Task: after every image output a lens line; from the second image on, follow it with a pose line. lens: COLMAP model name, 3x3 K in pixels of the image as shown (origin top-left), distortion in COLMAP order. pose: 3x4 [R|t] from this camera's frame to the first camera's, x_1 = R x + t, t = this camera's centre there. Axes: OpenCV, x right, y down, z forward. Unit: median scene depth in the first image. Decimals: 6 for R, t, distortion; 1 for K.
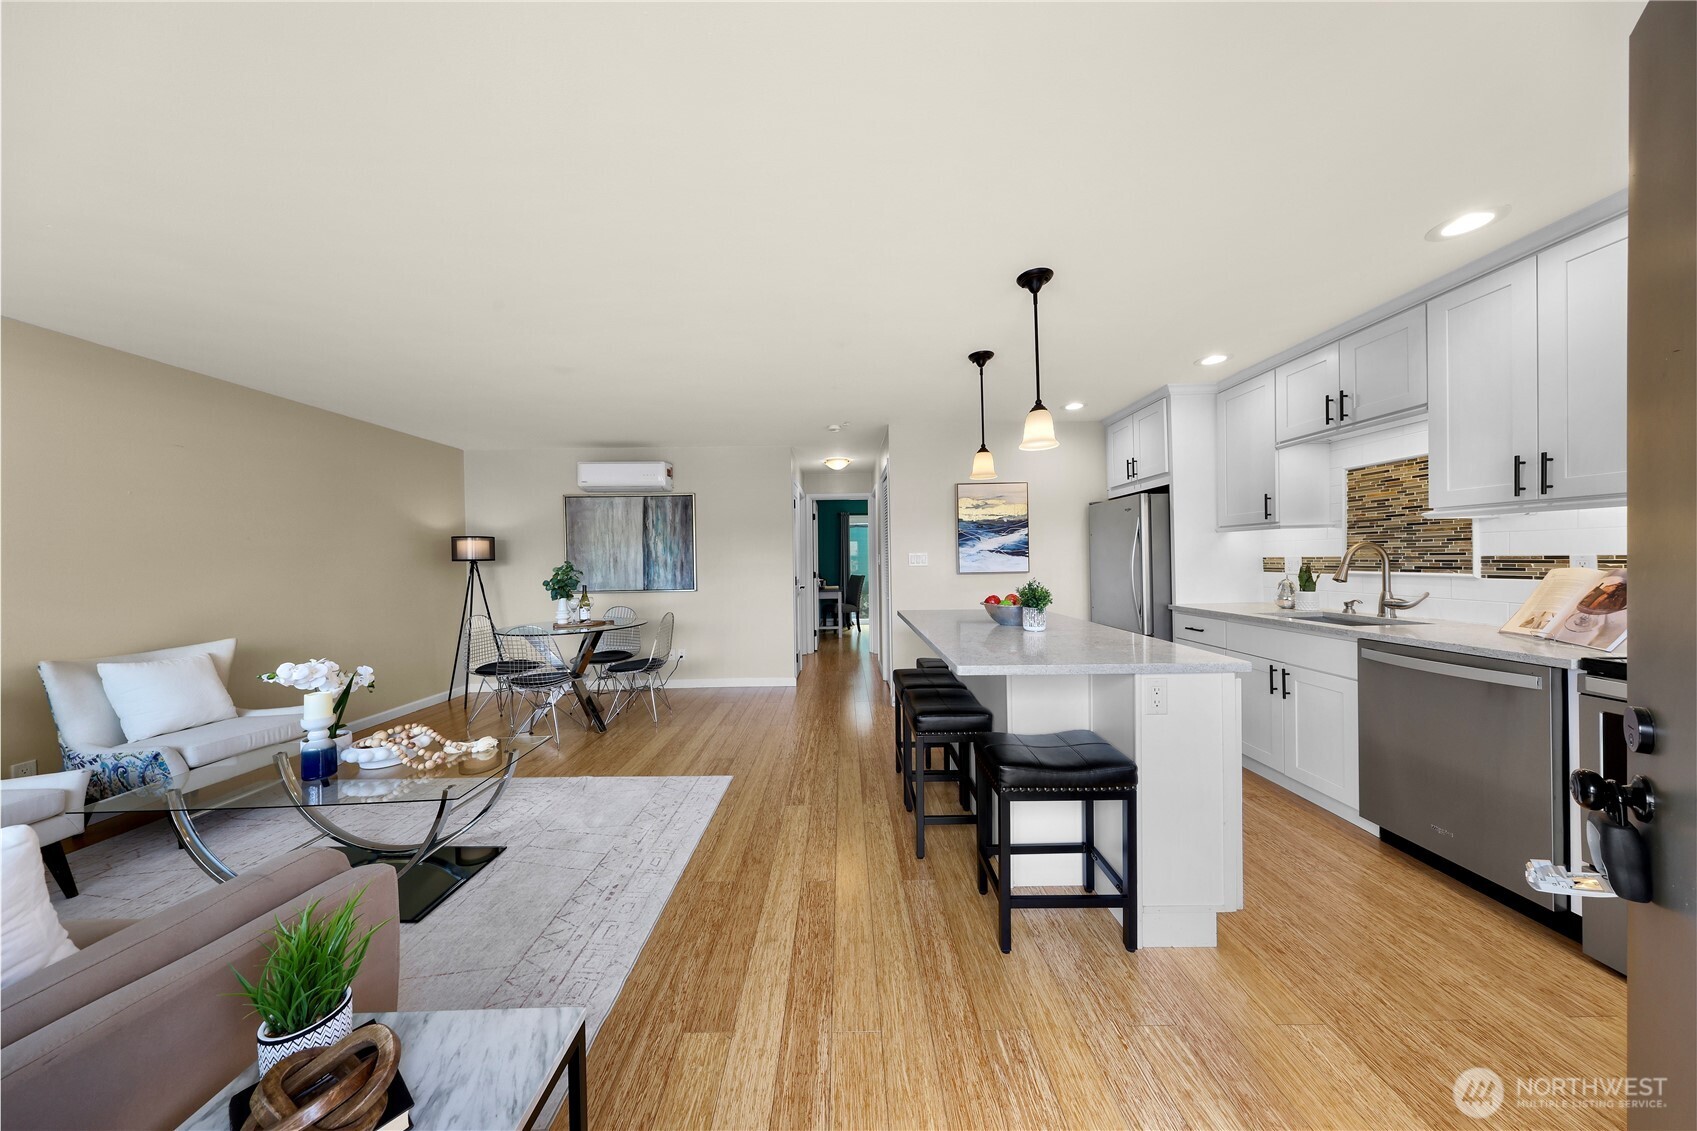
lens RADIAL K [[508.2, 0, 844.0], [0, 508.2, 564.1], [0, 0, 1]] dist [0.000212, -0.000043]
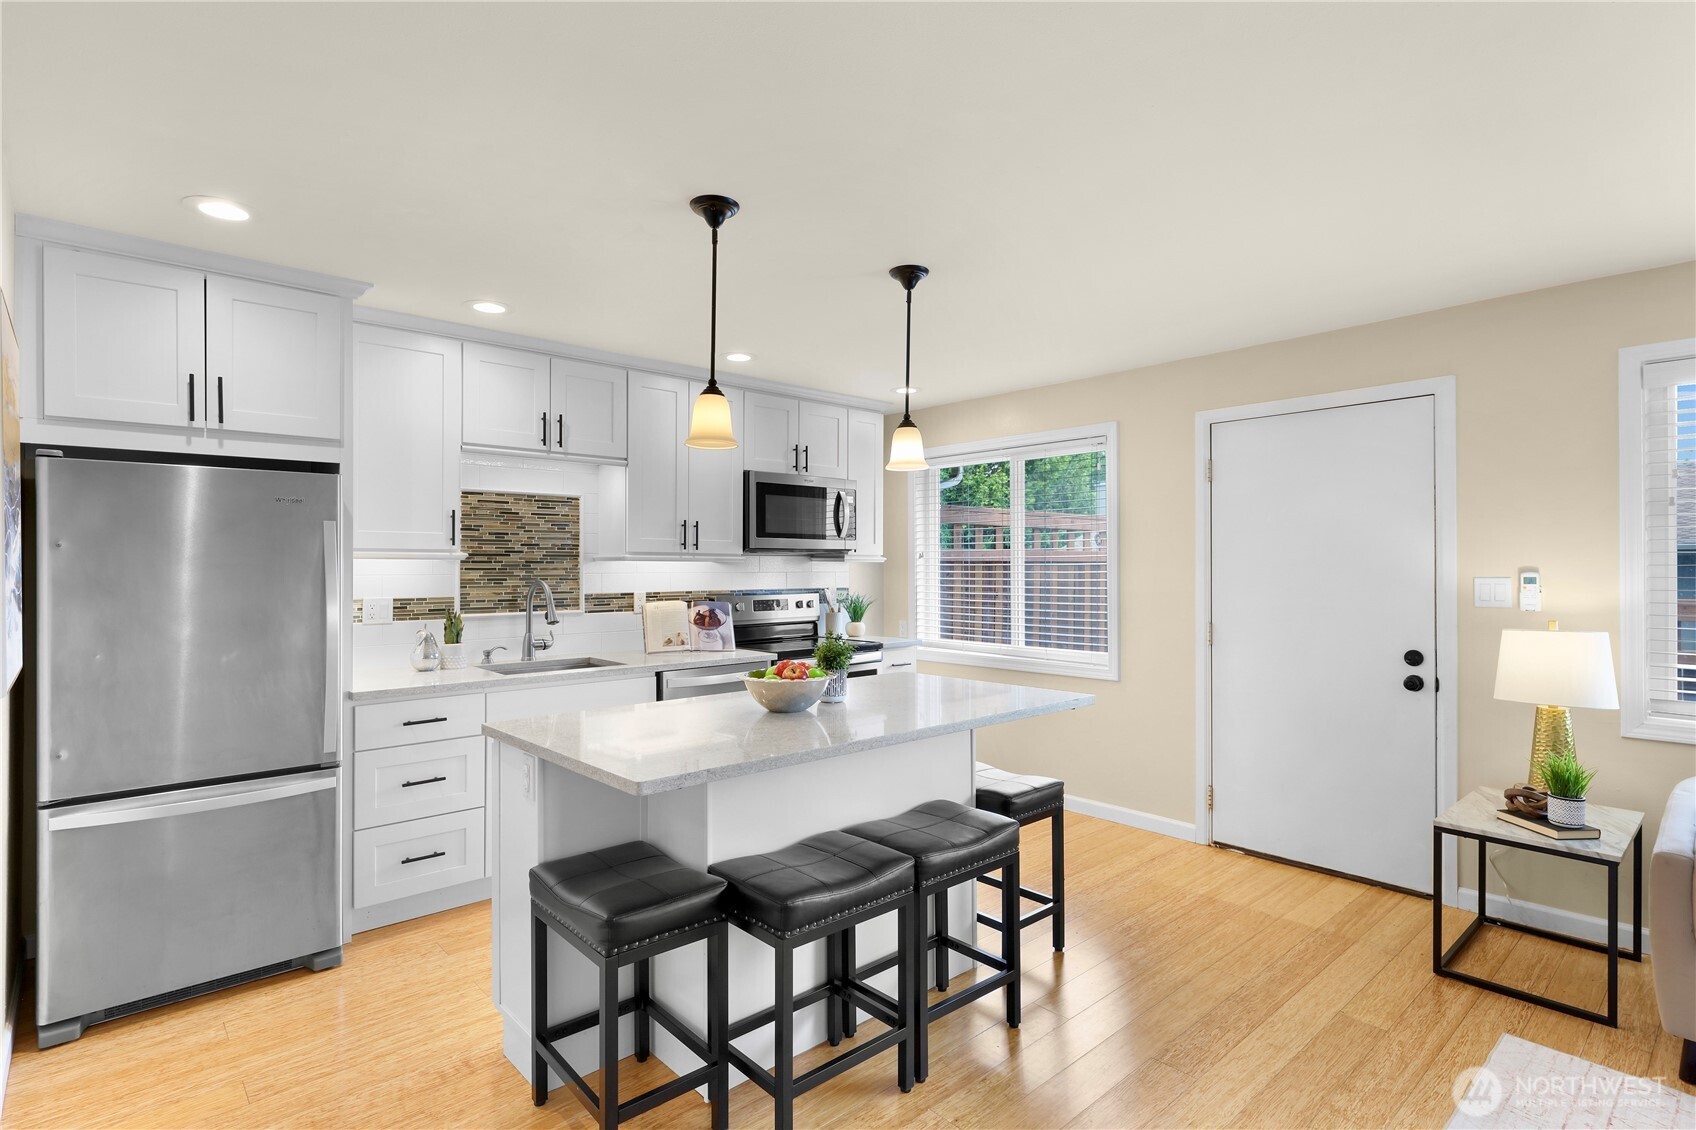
lens RADIAL K [[834.0, 0, 843.4], [0, 834.0, 564.3], [0, 0, 1]] dist [0.001469, 0.000473]
pose [[-0.664570, 0.020762, 0.746937, -0.412605], [0.019779, 0.999752, -0.010192, -0.040251], [-0.746964, 0.008001, -0.664816, 1.405069]]
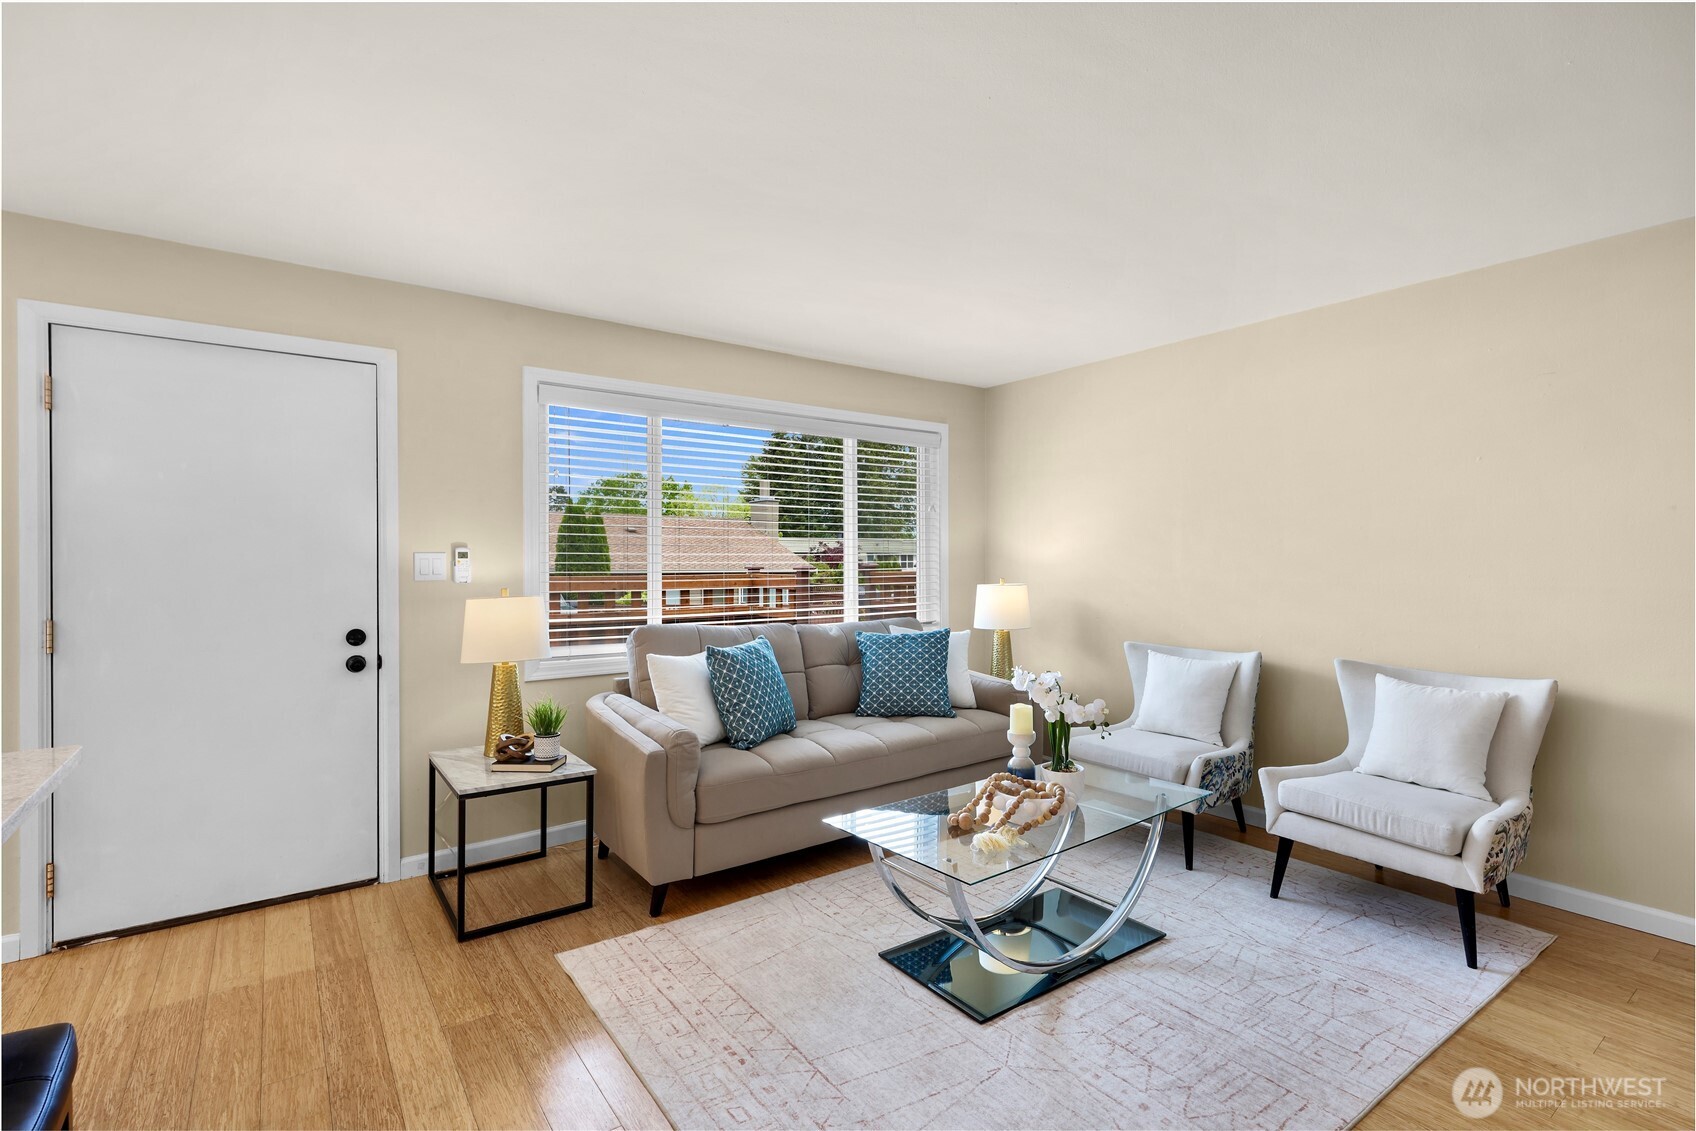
lens RADIAL K [[784.0, 0, 842.0], [0, 784.0, 566.2], [0, 0, 1]] dist [0.002406, 0.000554]
pose [[-0.810151, 0.020777, -0.585853, 0.016727], [0.009676, 0.999710, 0.022073, -0.016531], [0.586141, 0.012214, -0.810117, 1.253821]]
